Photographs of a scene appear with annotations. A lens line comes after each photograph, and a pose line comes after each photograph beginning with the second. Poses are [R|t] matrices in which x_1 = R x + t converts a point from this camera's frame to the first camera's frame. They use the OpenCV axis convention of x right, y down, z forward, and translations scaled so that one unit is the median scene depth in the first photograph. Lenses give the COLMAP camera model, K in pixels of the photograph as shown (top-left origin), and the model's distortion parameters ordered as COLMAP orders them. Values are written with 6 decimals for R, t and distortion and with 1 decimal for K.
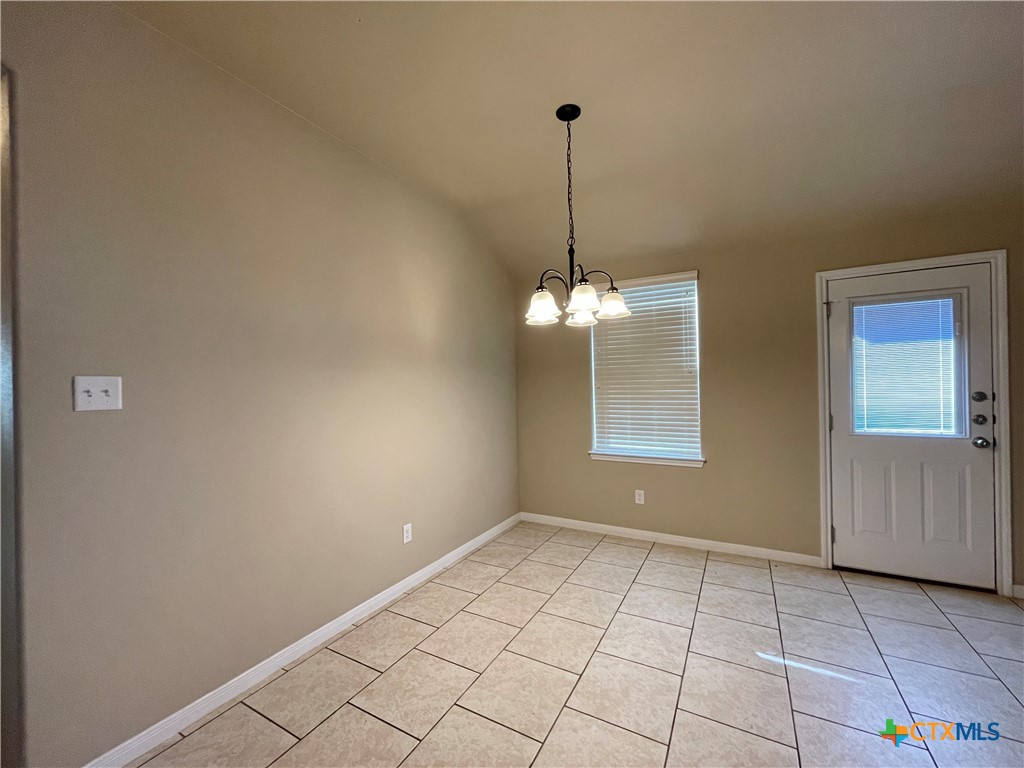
lens RADIAL K [[416.8, 0, 511.5], [0, 416.8, 384.7], [0, 0, 1]] dist [0.000155, 0.000333]
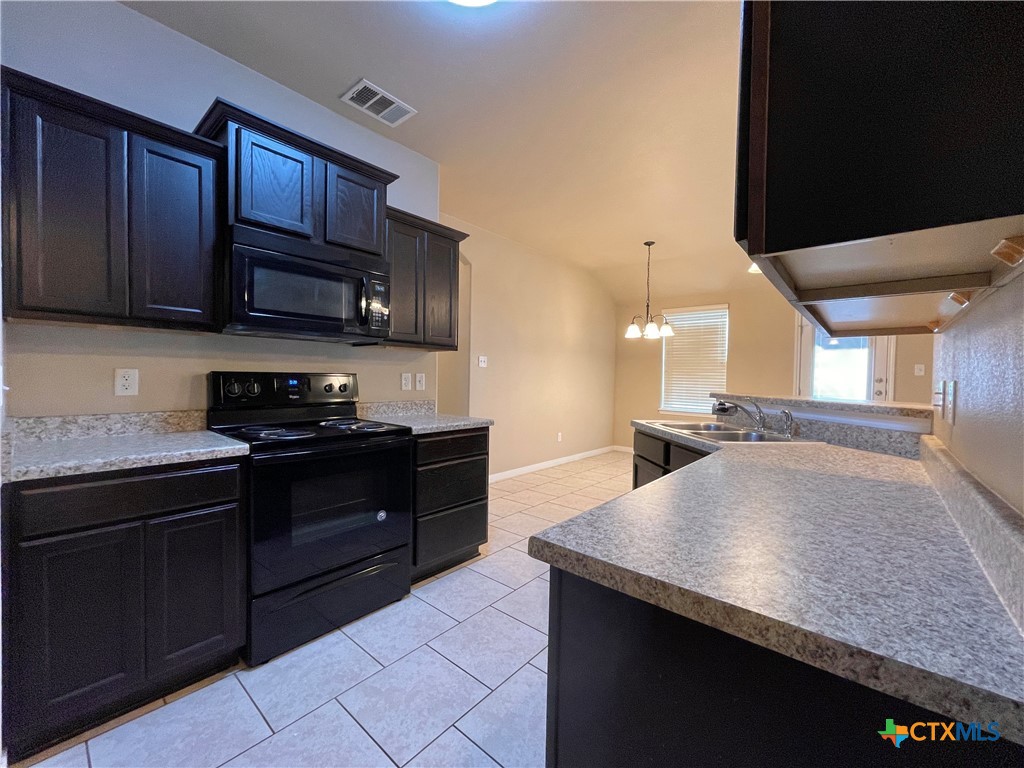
lens RADIAL K [[416.8, 0, 507.4], [0, 416.8, 383.5], [0, 0, 1]] dist [0.000155, 0.000333]
pose [[0.976810, 0.041972, -0.209956, -0.081858], [-0.037007, 0.998936, 0.027526, 0.047891], [0.210888, -0.019117, 0.977323, -1.057402]]
